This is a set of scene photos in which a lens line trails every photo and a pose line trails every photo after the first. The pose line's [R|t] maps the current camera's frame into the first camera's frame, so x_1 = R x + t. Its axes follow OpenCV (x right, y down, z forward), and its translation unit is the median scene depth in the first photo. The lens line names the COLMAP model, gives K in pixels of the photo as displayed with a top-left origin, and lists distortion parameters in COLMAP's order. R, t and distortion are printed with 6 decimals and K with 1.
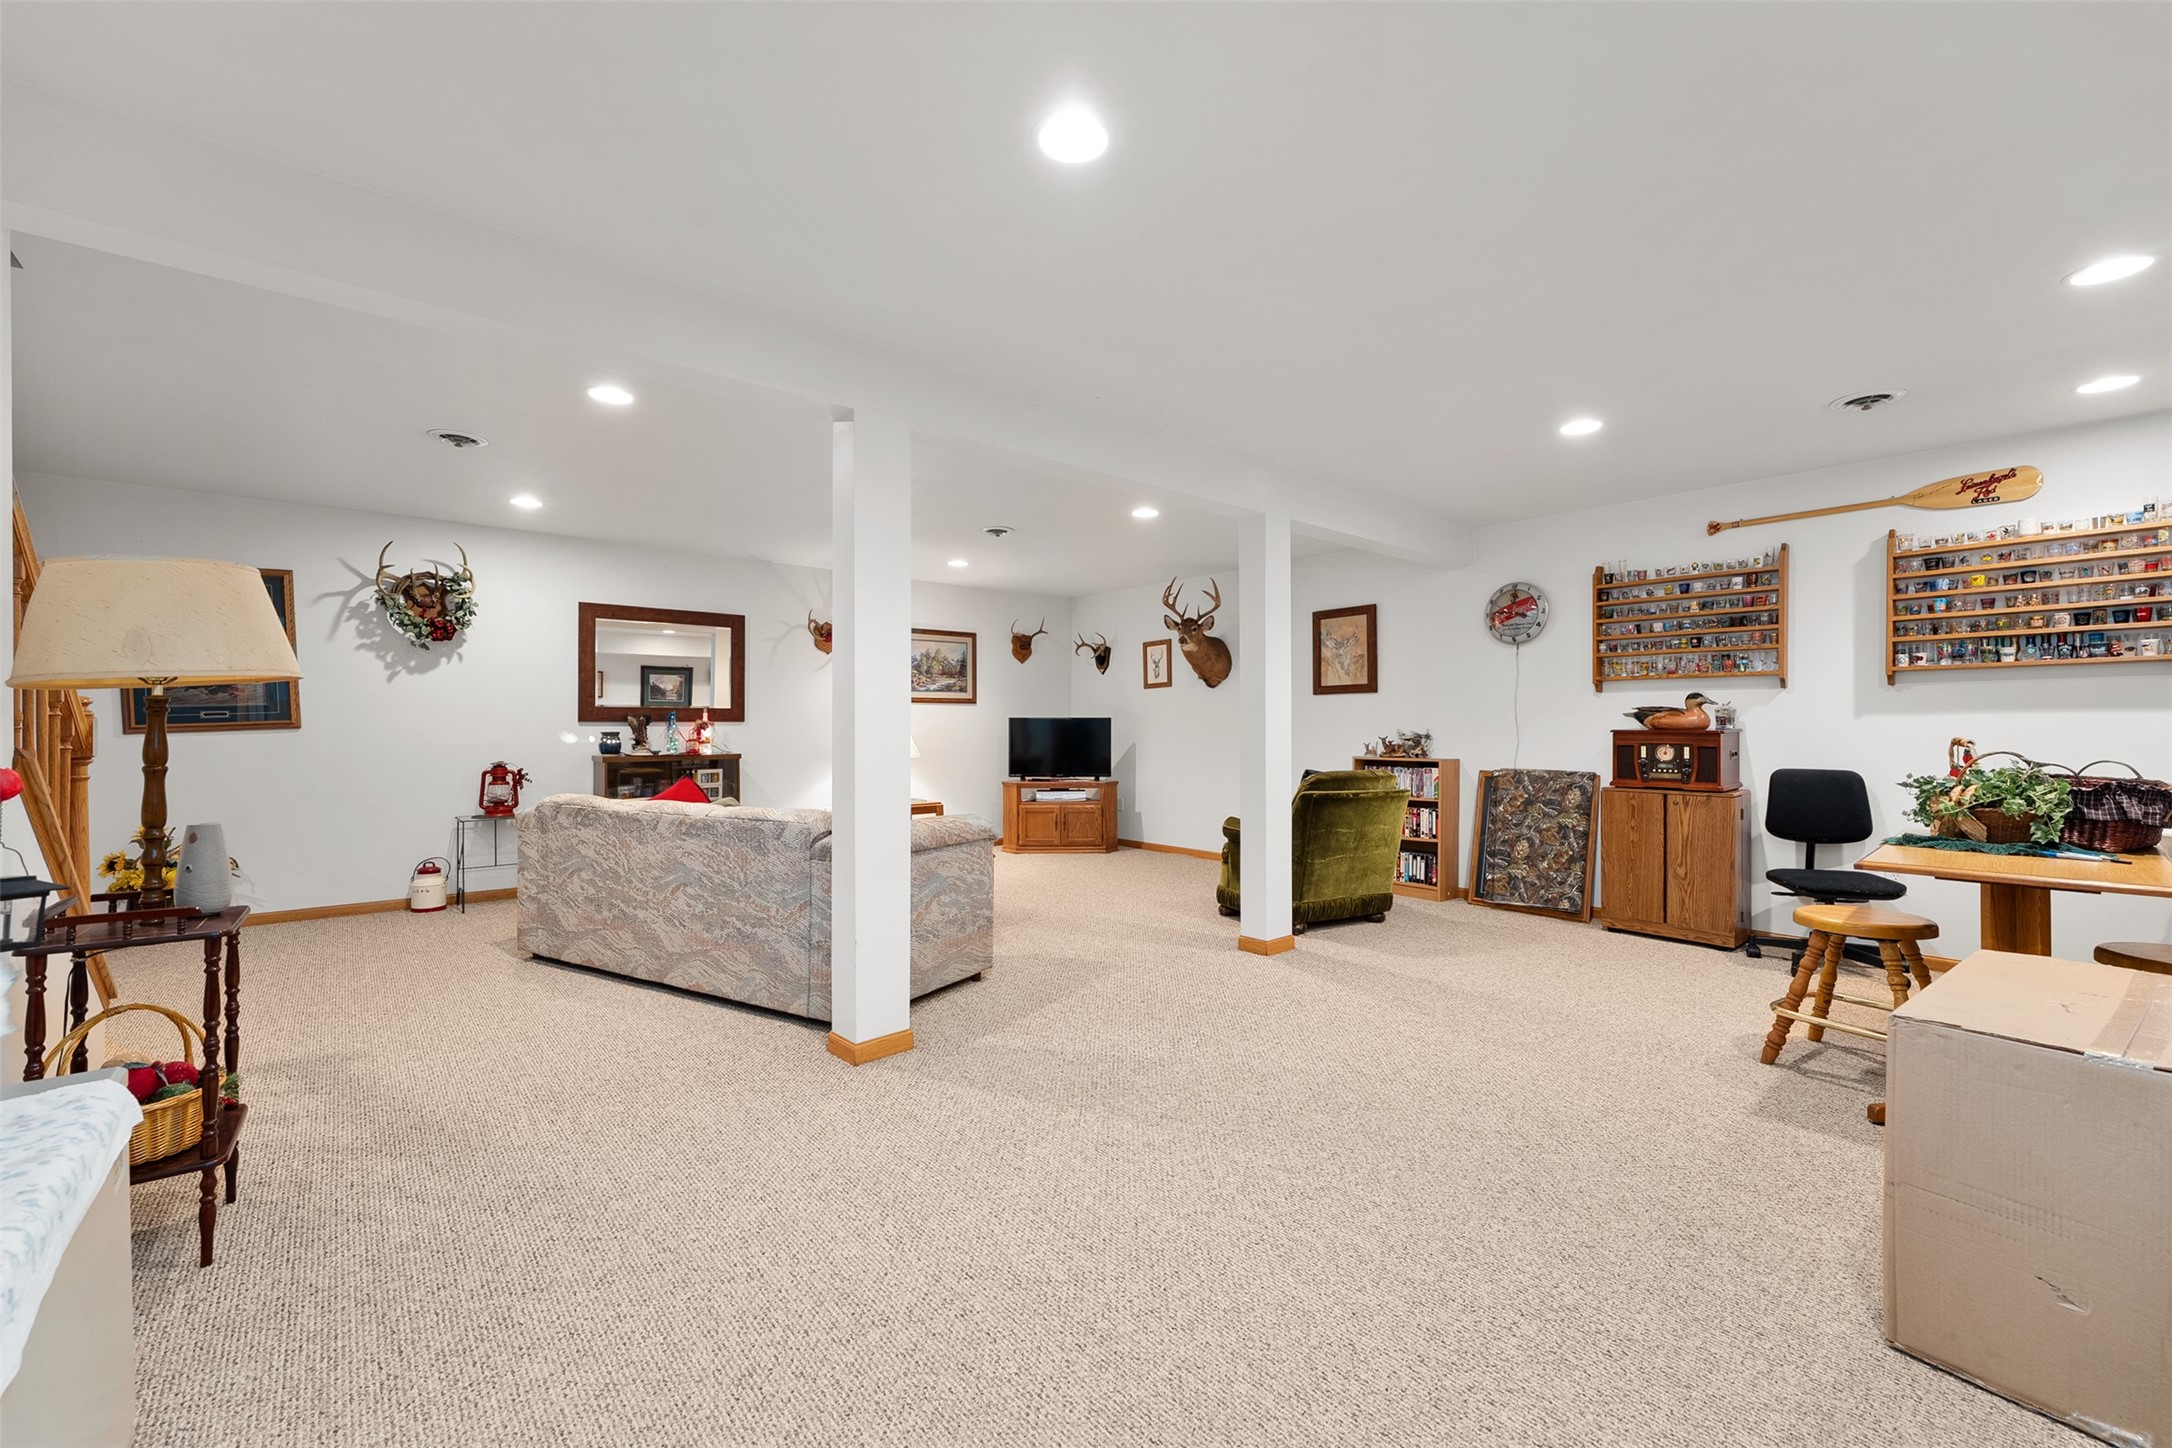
lens RADIAL K [[870.6, 0, 1078.3], [0, 870.6, 725.0], [0, 0, 1]] dist [-0.002826, -0.001015]
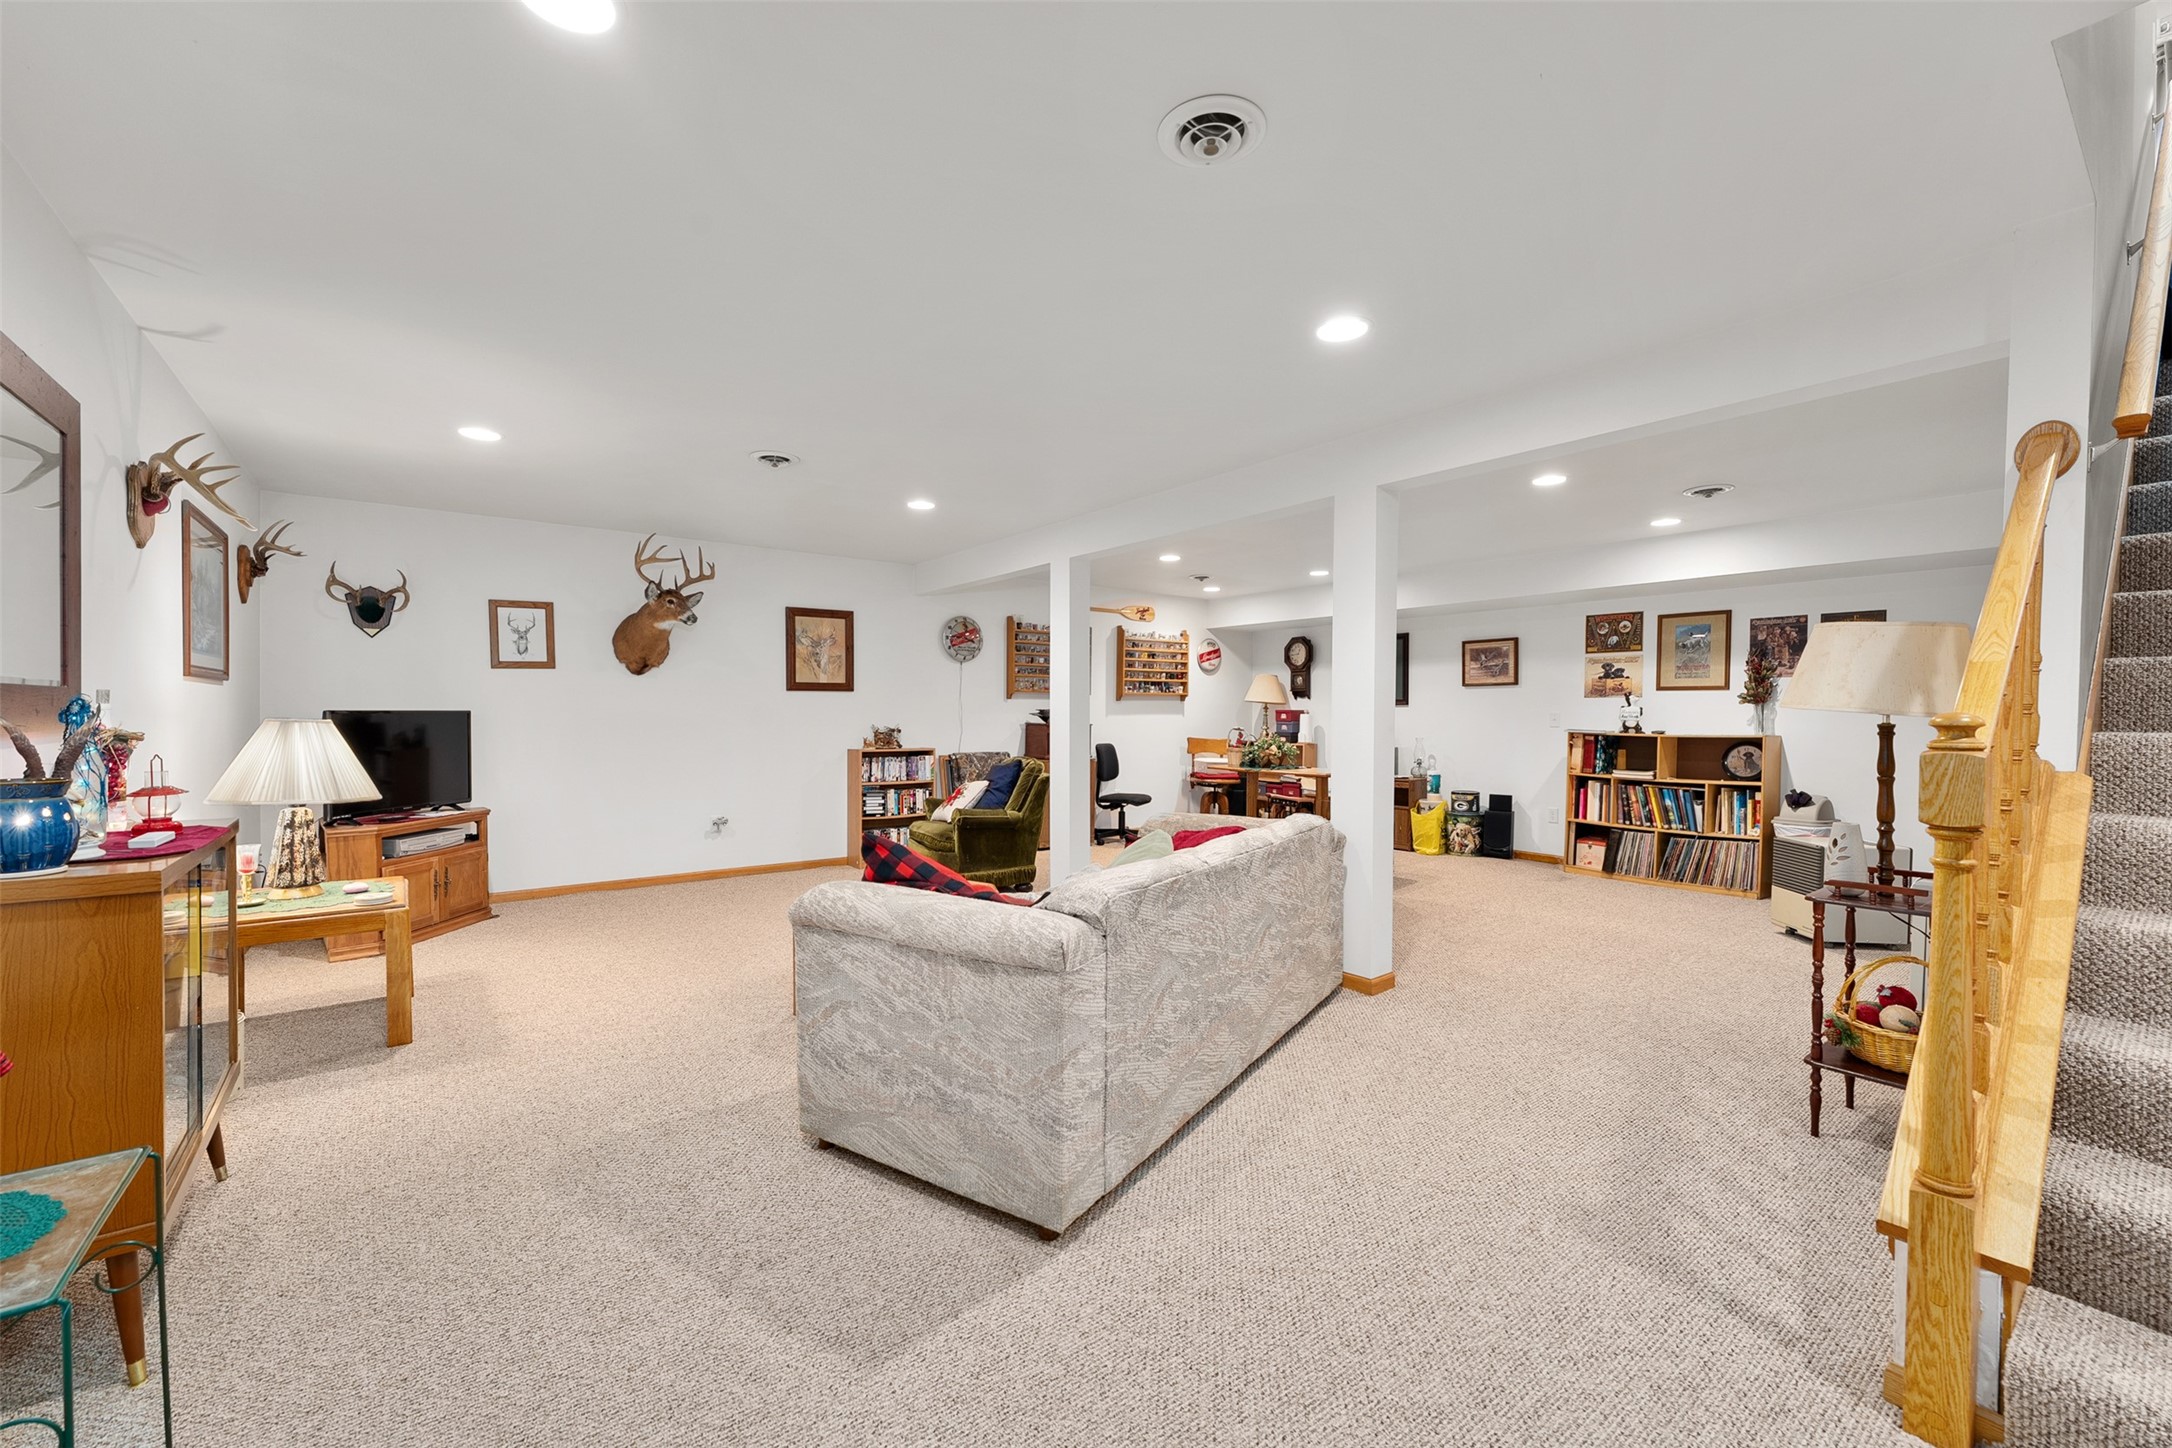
lens RADIAL K [[870.6, 0, 1078.6], [0, 870.6, 724.6], [0, 0, 1]] dist [-0.002826, -0.001015]
pose [[0.048691, -0.014555, 0.998708, -0.738076], [-0.006040, 0.999871, 0.014866, -0.013029], [-0.998796, -0.006756, 0.048596, 0.650522]]
